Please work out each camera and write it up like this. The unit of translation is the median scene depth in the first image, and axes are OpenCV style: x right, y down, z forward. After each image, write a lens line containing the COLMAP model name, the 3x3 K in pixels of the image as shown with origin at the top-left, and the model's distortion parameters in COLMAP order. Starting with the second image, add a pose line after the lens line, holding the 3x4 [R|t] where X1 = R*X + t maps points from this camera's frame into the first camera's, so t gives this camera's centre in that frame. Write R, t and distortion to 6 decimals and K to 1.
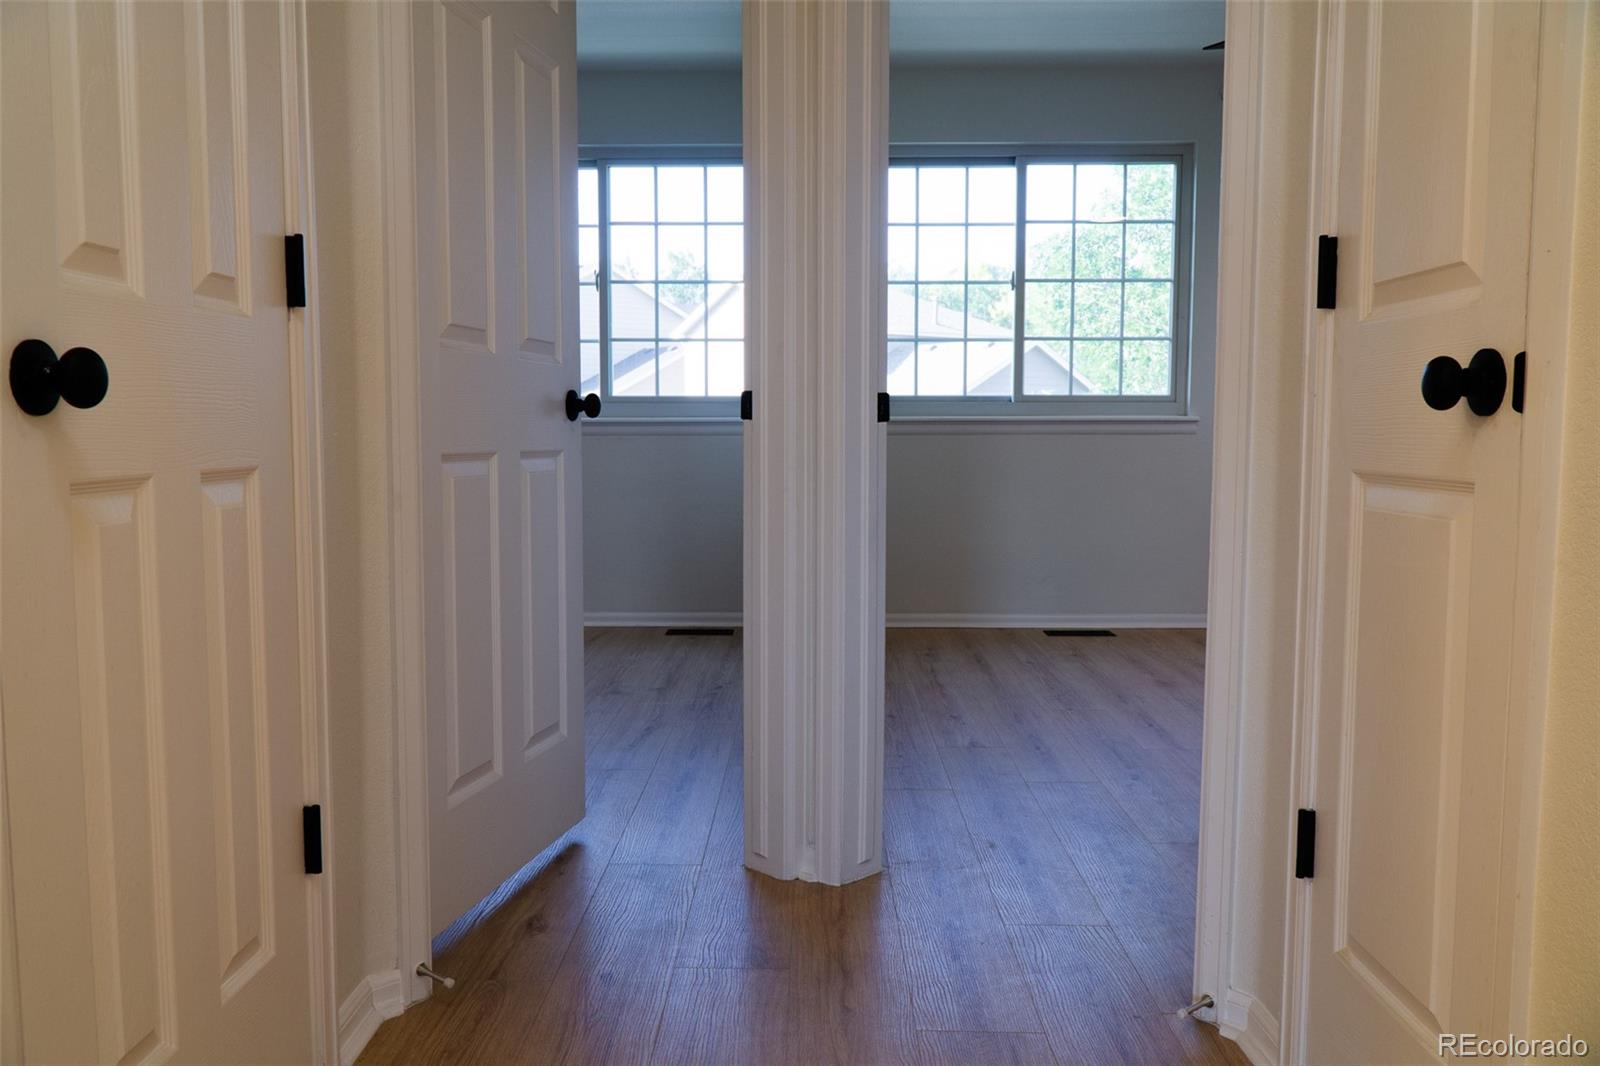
lens RADIAL K [[1263.9, 0, 800.0], [0, 1263.9, 533.0], [0, 0, 1]] dist [-0.001046, -0.008785]
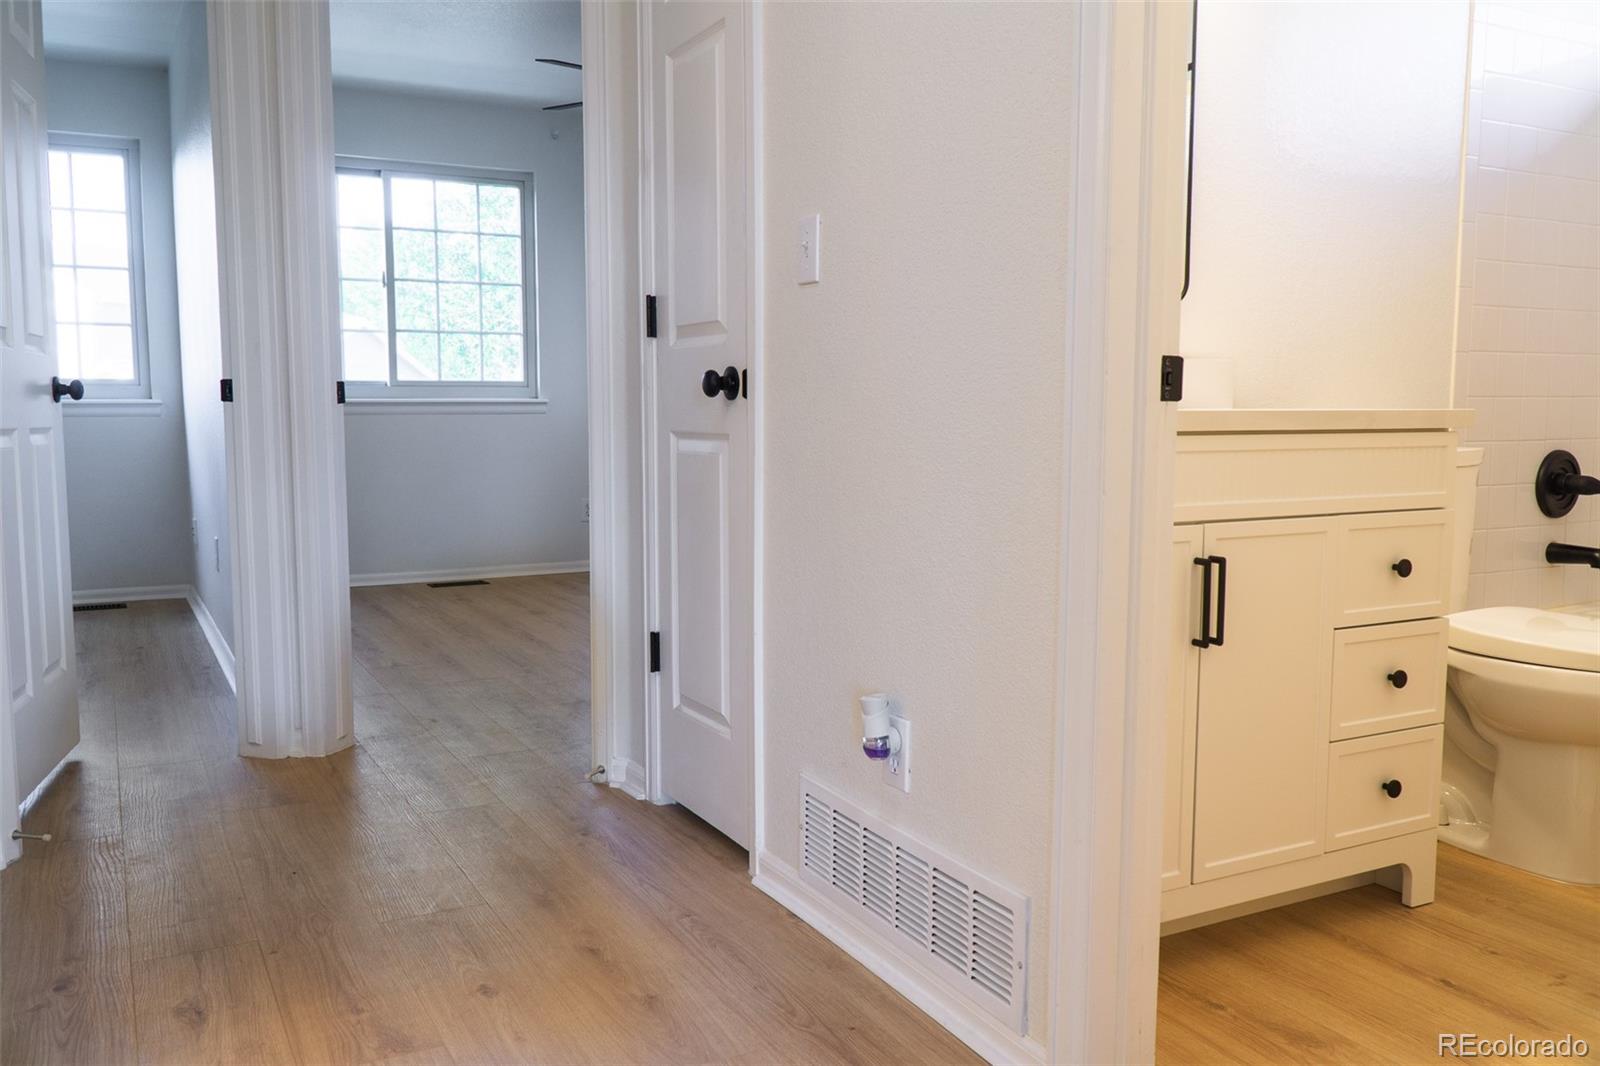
lens RADIAL K [[1263.9, 0, 800.0], [0, 1263.9, 533.0], [0, 0, 1]] dist [-0.001046, -0.008785]
pose [[0.868401, -0.050524, 0.493281, -0.176067], [0.043464, 0.998722, 0.025778, 0.034242], [-0.493953, -0.000946, 0.869488, -0.387999]]
